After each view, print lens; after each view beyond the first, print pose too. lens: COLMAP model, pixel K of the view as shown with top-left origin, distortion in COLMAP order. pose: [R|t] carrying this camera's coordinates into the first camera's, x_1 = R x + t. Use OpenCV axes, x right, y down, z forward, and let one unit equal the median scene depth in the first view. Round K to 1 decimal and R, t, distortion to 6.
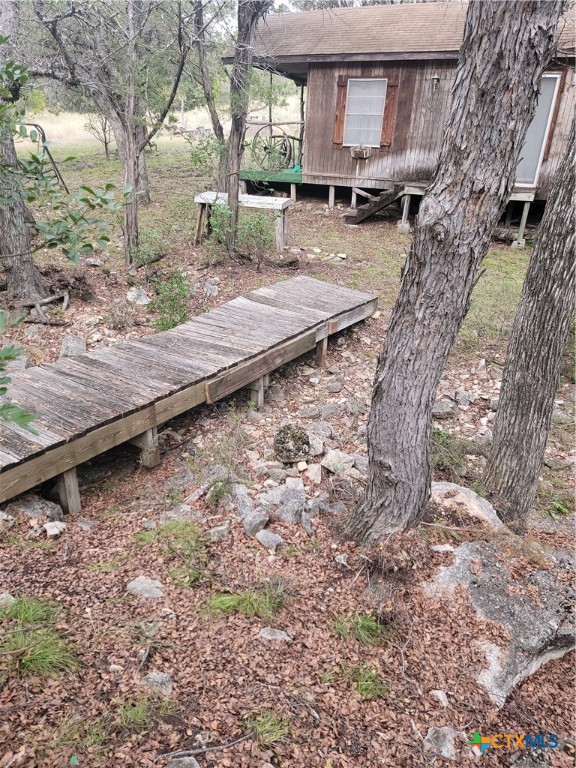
lens RADIAL K [[527.4, 0, 290.4], [0, 527.4, 381.5], [0, 0, 1]] dist [0.086103, -0.073196]
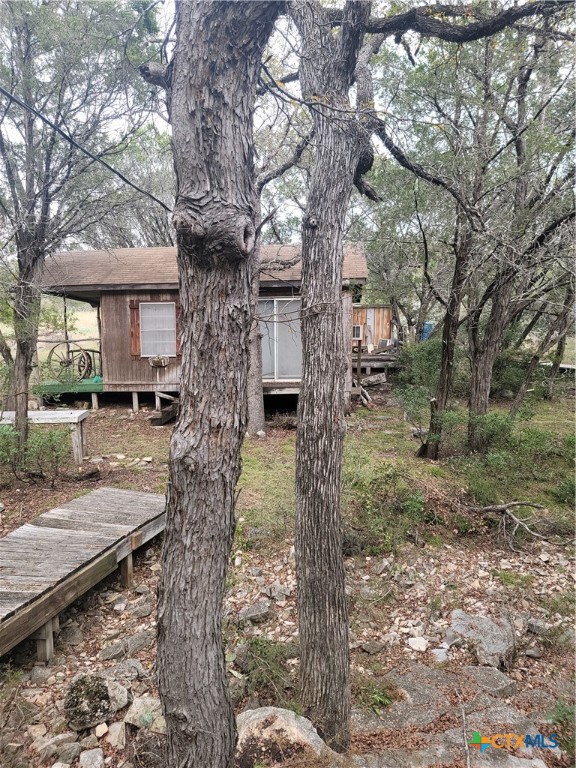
lens RADIAL K [[527.4, 0, 290.4], [0, 527.4, 381.5], [0, 0, 1]] dist [0.086103, -0.073196]
pose [[0.939751, -0.075940, 0.333317, 0.043846], [0.185379, 0.932414, -0.310224, -0.022840], [-0.287232, 0.353323, 0.890315, -0.022566]]
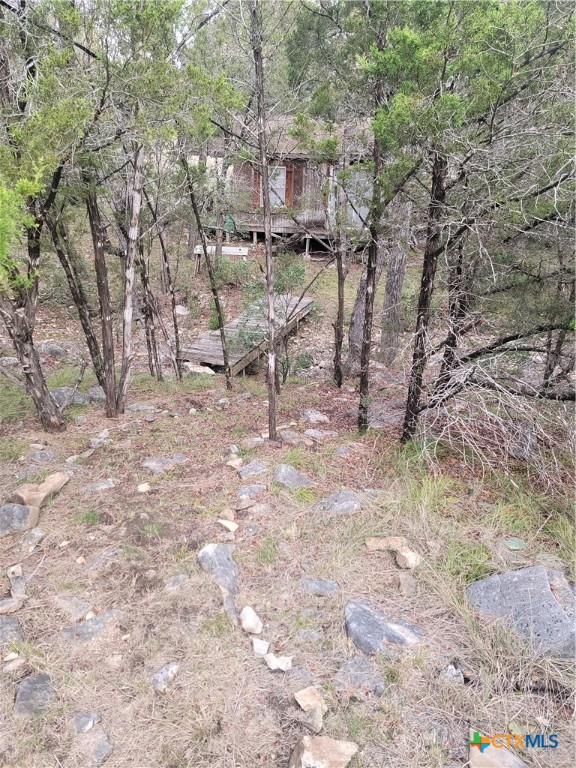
lens RADIAL K [[527.4, 0, 290.4], [0, 527.4, 381.5], [0, 0, 1]] dist [0.086103, -0.073196]
pose [[0.965115, -0.115152, 0.235144, -0.498214], [0.118954, 0.992898, -0.001999, 0.160819], [-0.233244, 0.029900, 0.971958, -1.054211]]
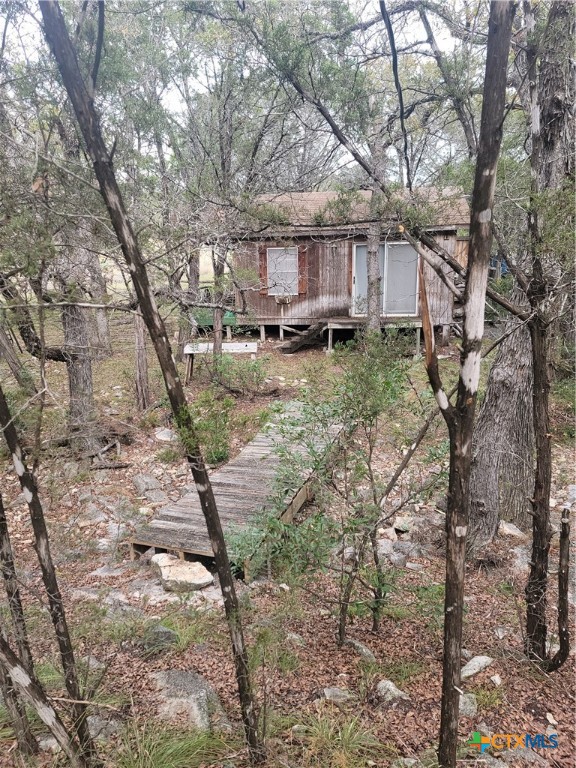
lens RADIAL K [[527.4, 0, 290.4], [0, 527.4, 381.5], [0, 0, 1]] dist [0.086103, -0.073196]
pose [[0.960024, -0.116699, 0.254432, -0.400499], [0.166518, 0.968721, -0.183985, -0.009010], [-0.225003, 0.218998, 0.949428, -0.318111]]
